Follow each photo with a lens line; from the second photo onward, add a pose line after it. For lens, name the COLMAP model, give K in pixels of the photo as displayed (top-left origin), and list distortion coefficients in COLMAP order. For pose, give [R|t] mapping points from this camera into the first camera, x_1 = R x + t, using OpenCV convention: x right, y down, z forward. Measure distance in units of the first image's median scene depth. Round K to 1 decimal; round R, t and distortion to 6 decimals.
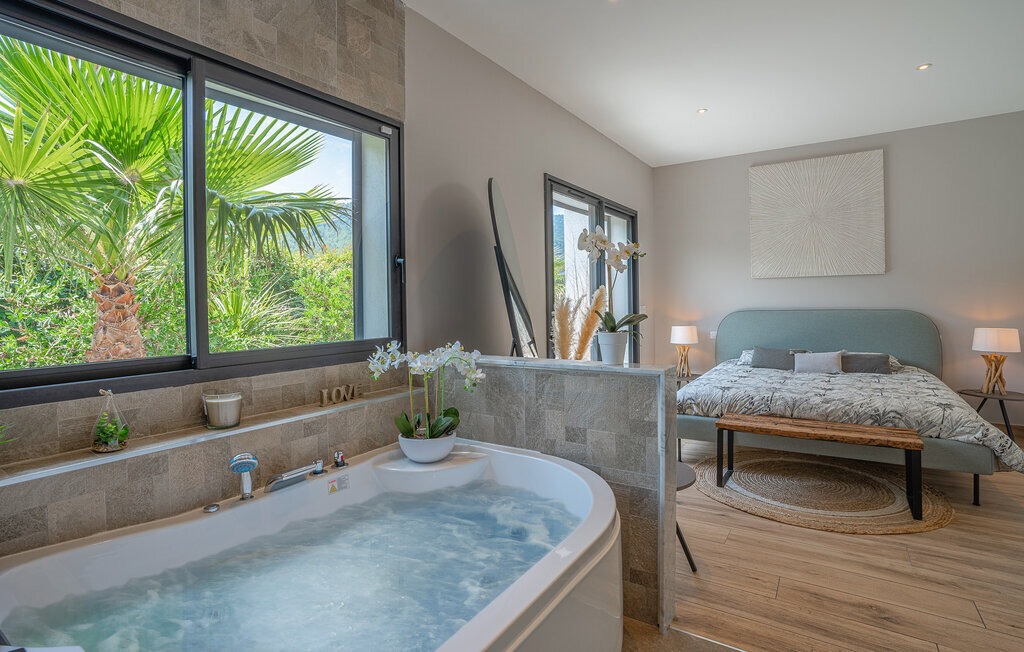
lens RADIAL K [[505.4, 0, 510.8], [0, 505.4, 309.0], [0, 0, 1]] dist [-0.060925, 0.030690]
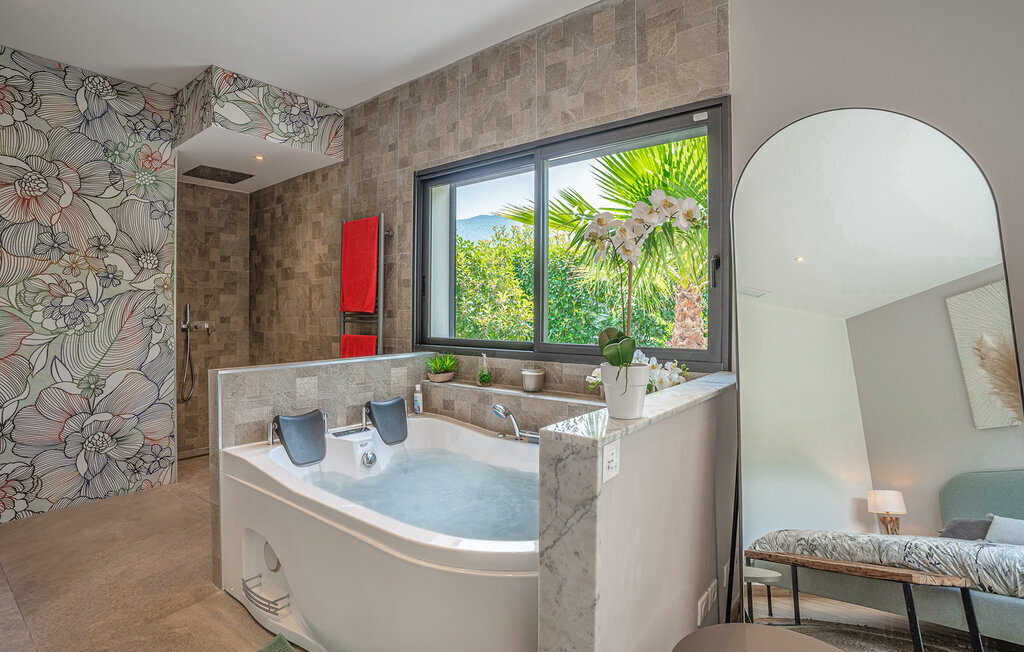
lens RADIAL K [[504.8, 0, 510.0], [0, 504.8, 303.0], [0, 0, 1]] dist [-0.057610, 0.020127]
pose [[-0.082982, 0.006783, -0.996528, 0.420882], [-0.013431, 0.999878, 0.007924, -0.018778], [0.996461, 0.014041, -0.082881, 0.472372]]
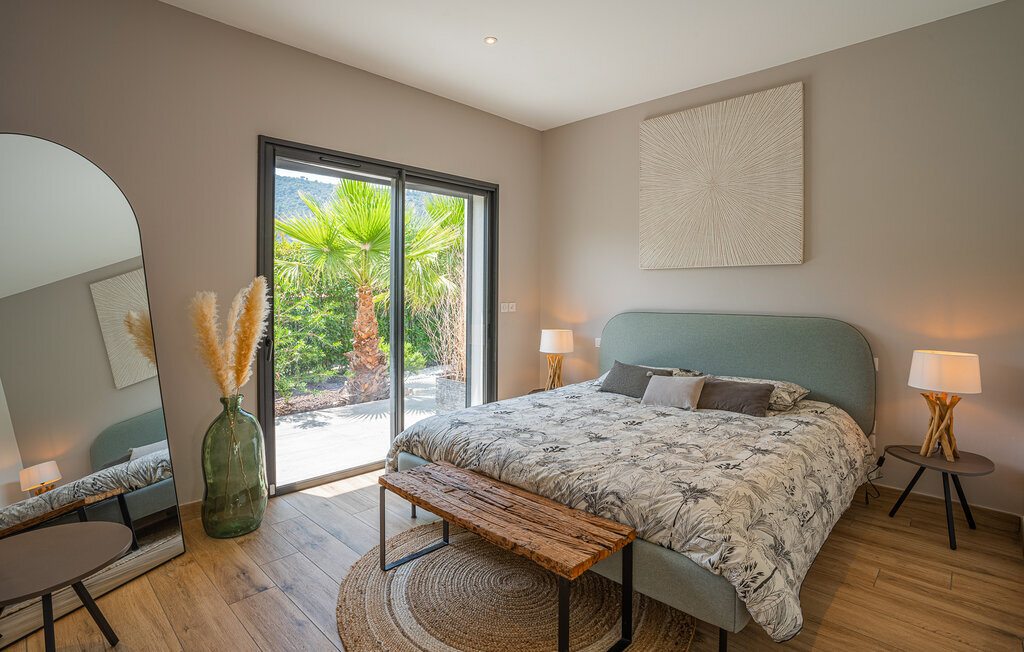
lens RADIAL K [[504.8, 0, 510.0], [0, 504.8, 303.0], [0, 0, 1]] dist [-0.057610, 0.020127]
pose [[0.980753, 0.020938, -0.194125, 0.592658], [-0.019409, 0.999764, 0.009775, -0.019685], [0.194284, -0.005819, 0.980928, 0.296685]]
